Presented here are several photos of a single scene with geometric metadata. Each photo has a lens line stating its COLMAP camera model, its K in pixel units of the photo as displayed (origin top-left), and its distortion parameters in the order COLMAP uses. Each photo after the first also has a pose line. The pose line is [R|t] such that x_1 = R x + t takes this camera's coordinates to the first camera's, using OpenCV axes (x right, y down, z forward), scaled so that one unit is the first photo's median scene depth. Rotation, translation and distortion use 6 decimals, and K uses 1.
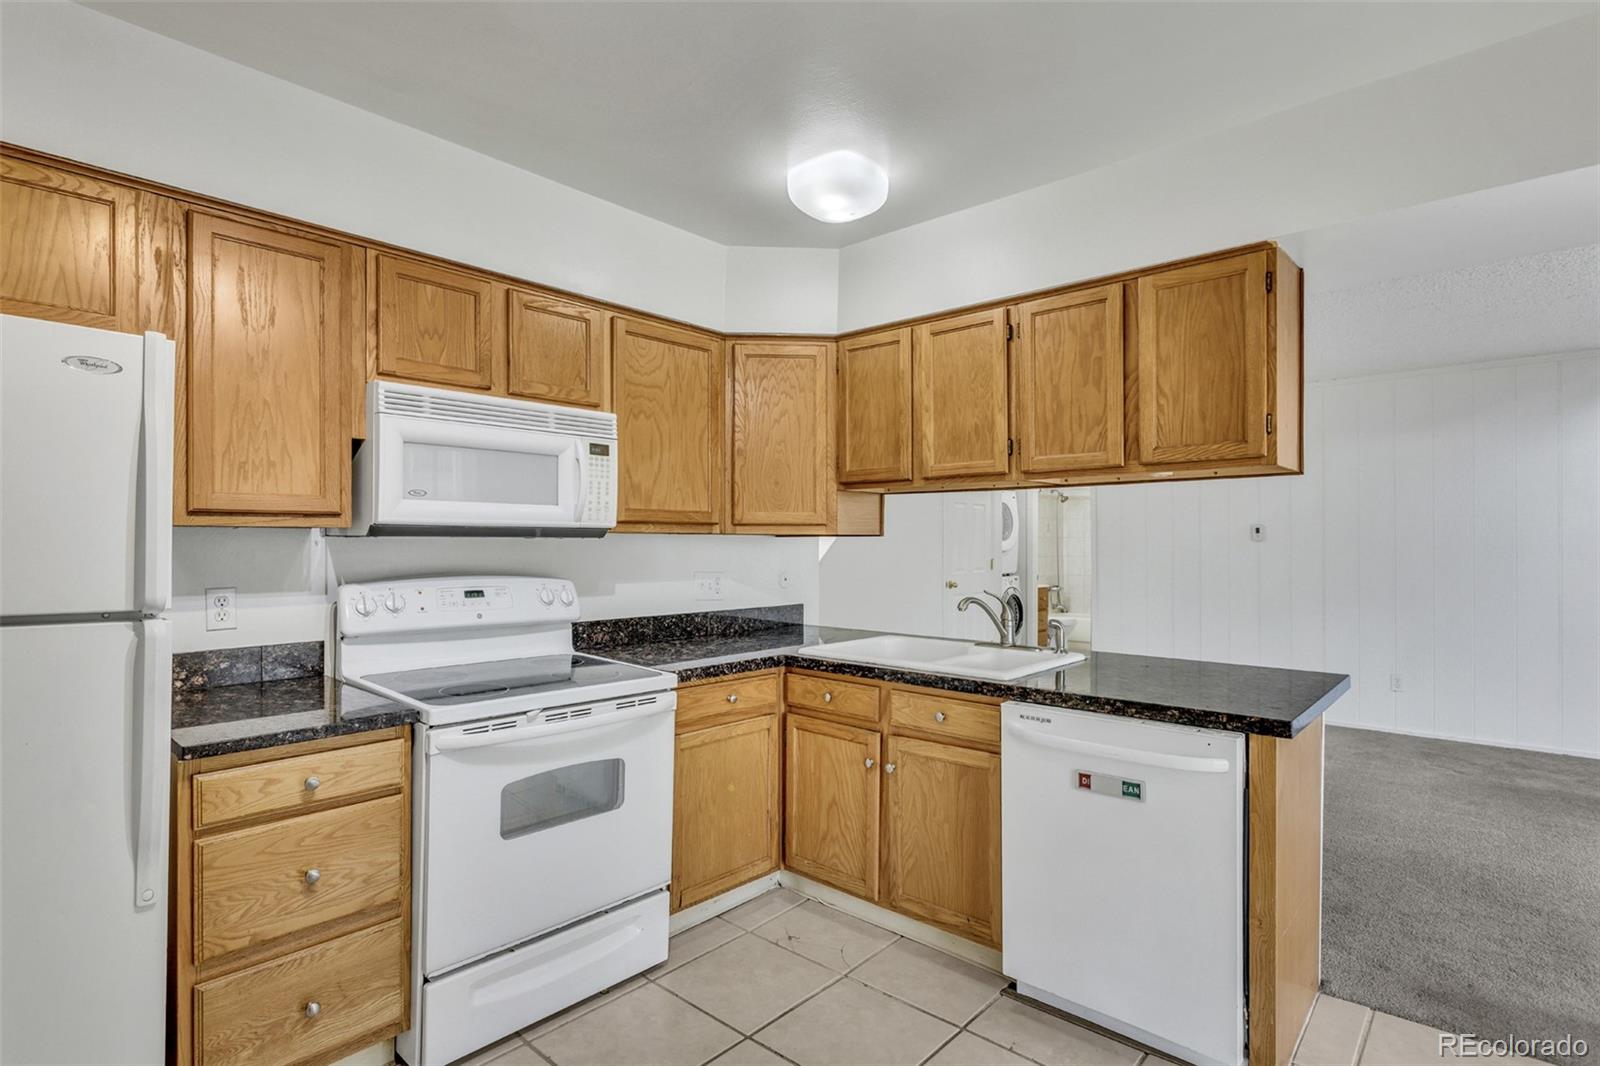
lens RADIAL K [[810.0, 0, 794.1], [0, 810.0, 542.4], [0, 0, 1]] dist [-0.002105, 0.000363]
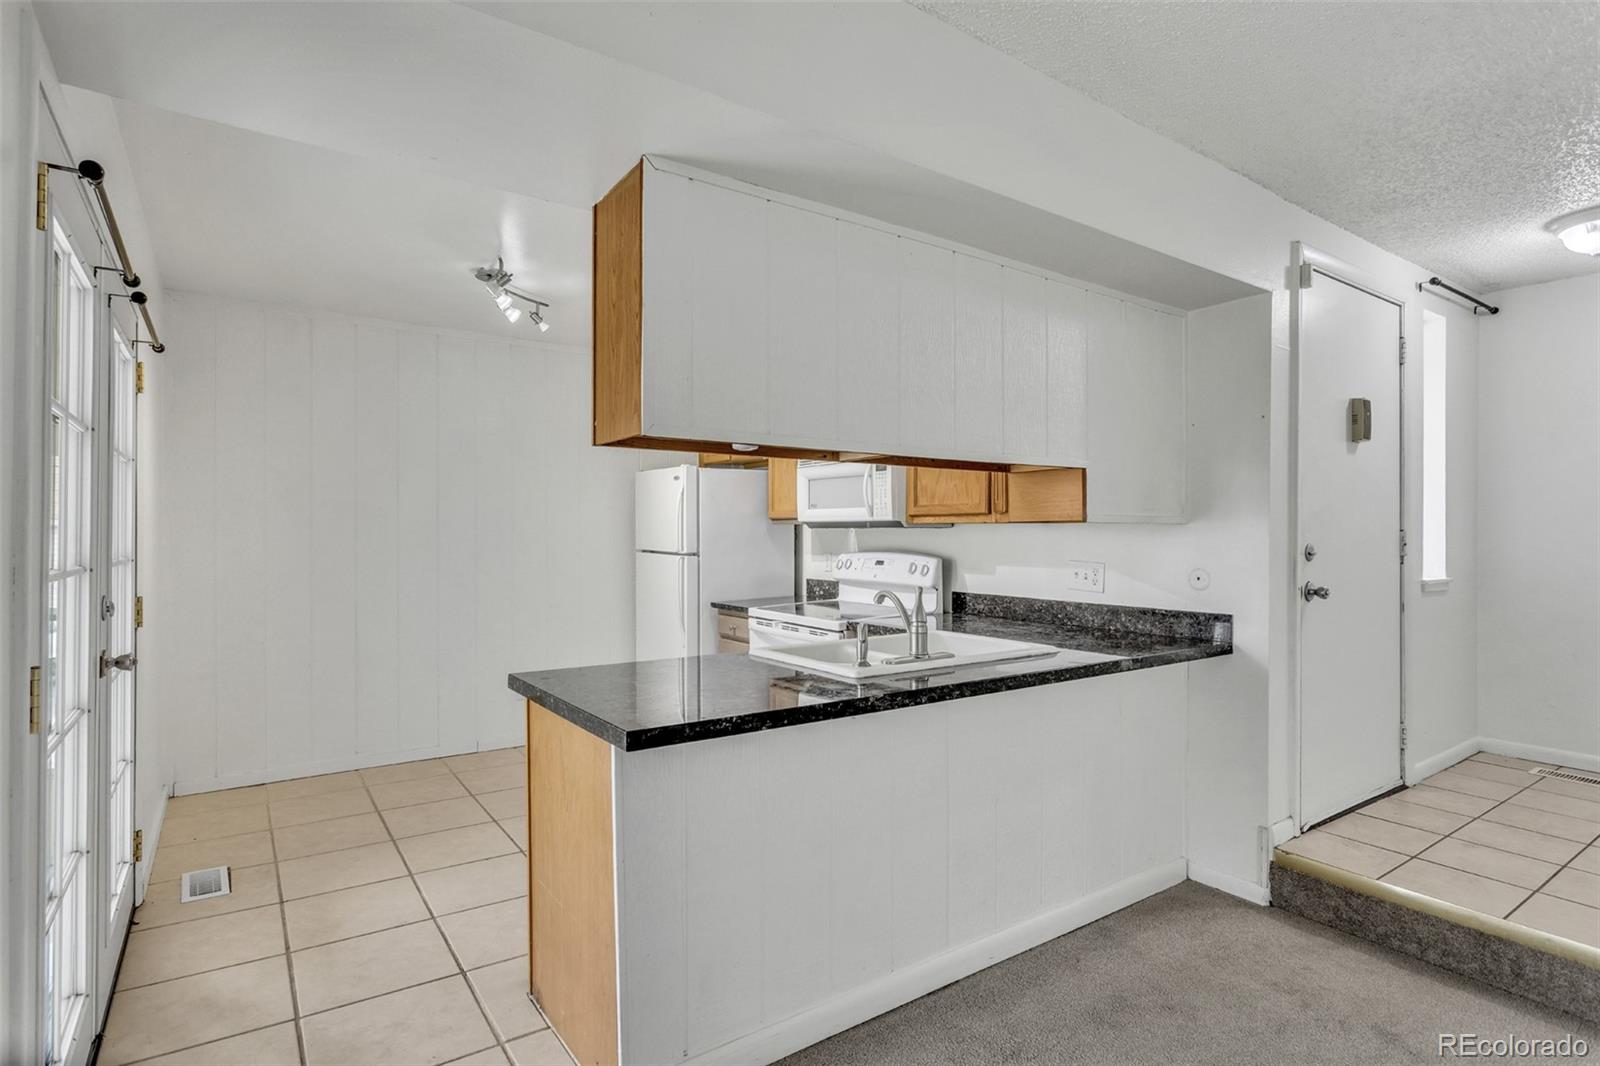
lens RADIAL K [[810.0, 0, 824.5], [0, 810.0, 548.8], [0, 0, 1]] dist [-0.002105, 0.000363]
pose [[-0.210689, 0.017433, -0.977398, 1.137563], [0.001216, 0.999845, 0.017572, 0.005877], [0.977552, 0.002514, -0.210677, 1.148163]]
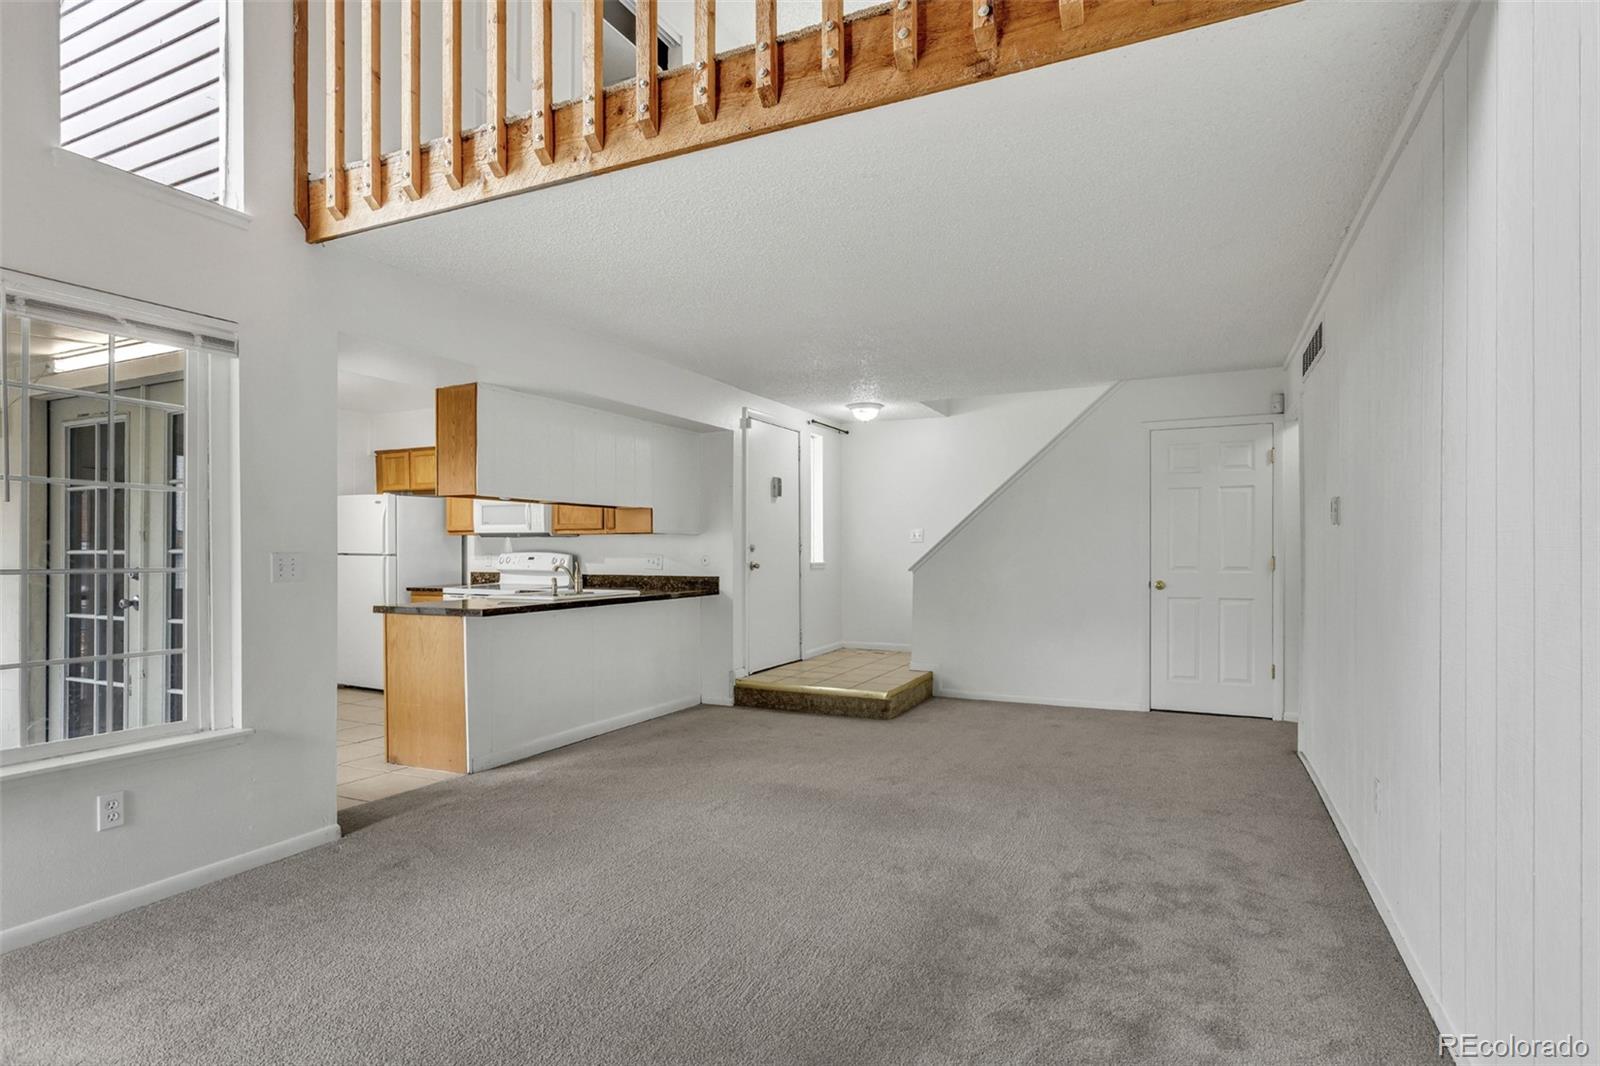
lens RADIAL K [[810.0, 0, 828.7], [0, 810.0, 547.1], [0, 0, 1]] dist [-0.002105, 0.000363]
pose [[0.296292, -0.003435, -0.955091, 2.272259], [0.004137, 0.999989, -0.002313, 0.033898], [0.955088, -0.003266, 0.296303, 1.064577]]
